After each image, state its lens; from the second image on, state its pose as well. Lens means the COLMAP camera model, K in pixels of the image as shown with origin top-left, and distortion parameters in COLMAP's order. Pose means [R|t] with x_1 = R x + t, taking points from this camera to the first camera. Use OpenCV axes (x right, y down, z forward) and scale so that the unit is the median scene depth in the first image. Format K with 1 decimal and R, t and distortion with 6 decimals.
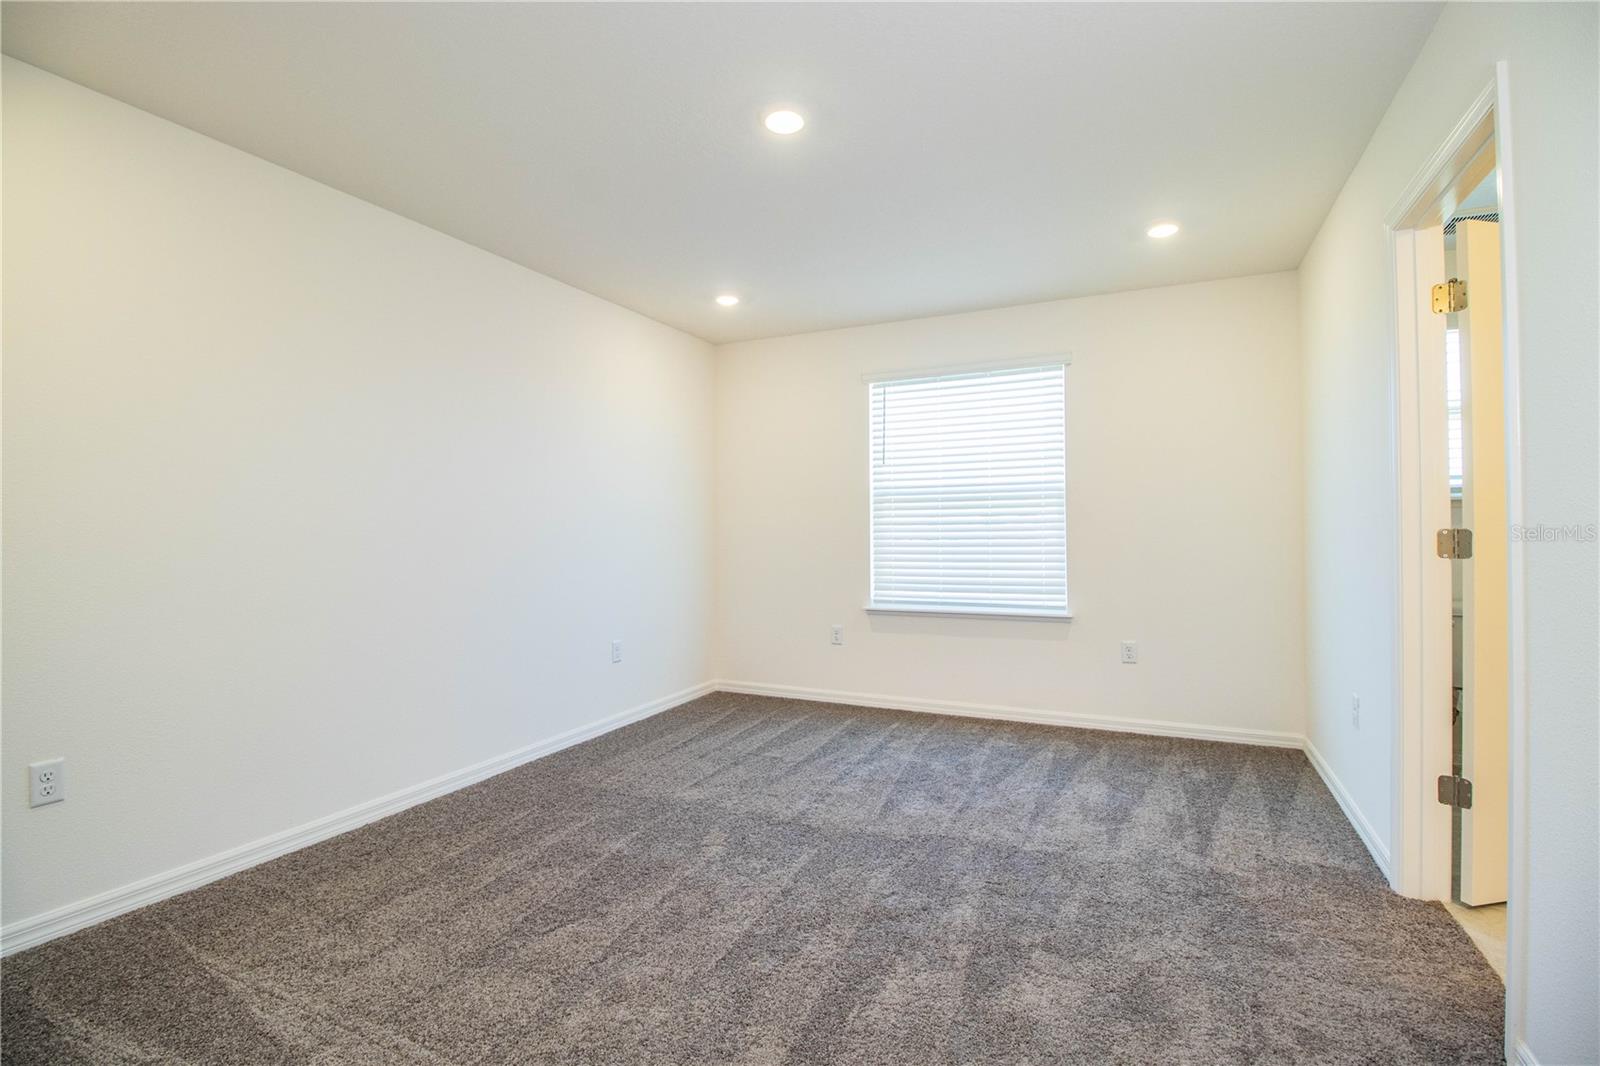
lens RADIAL K [[730.7, 0, 812.2], [0, 730.7, 527.3], [0, 0, 1]] dist [0.001150, -0.013129]
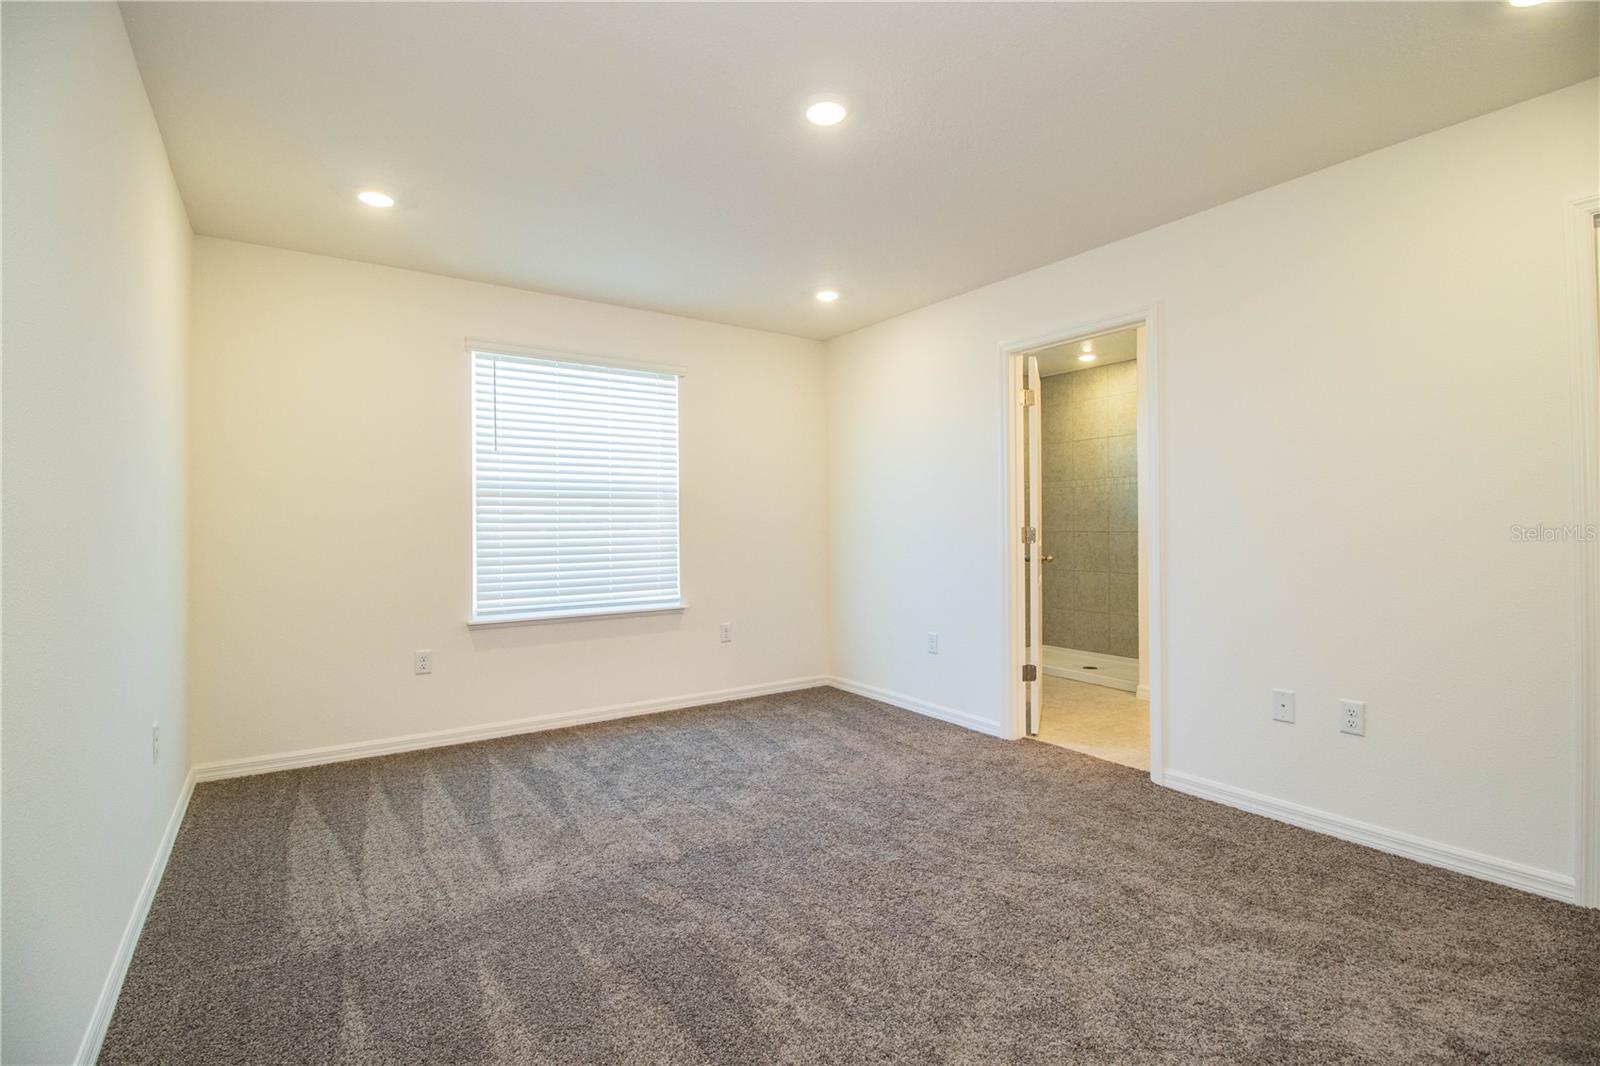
lens RADIAL K [[730.7, 0, 801.7], [0, 730.7, 526.5], [0, 0, 1]] dist [0.001150, -0.013129]
pose [[0.510236, 0.005546, 0.860016, -0.495416], [-0.001873, 0.999984, -0.005337, 0.006349], [-0.860032, 0.001112, 0.510238, 0.287992]]
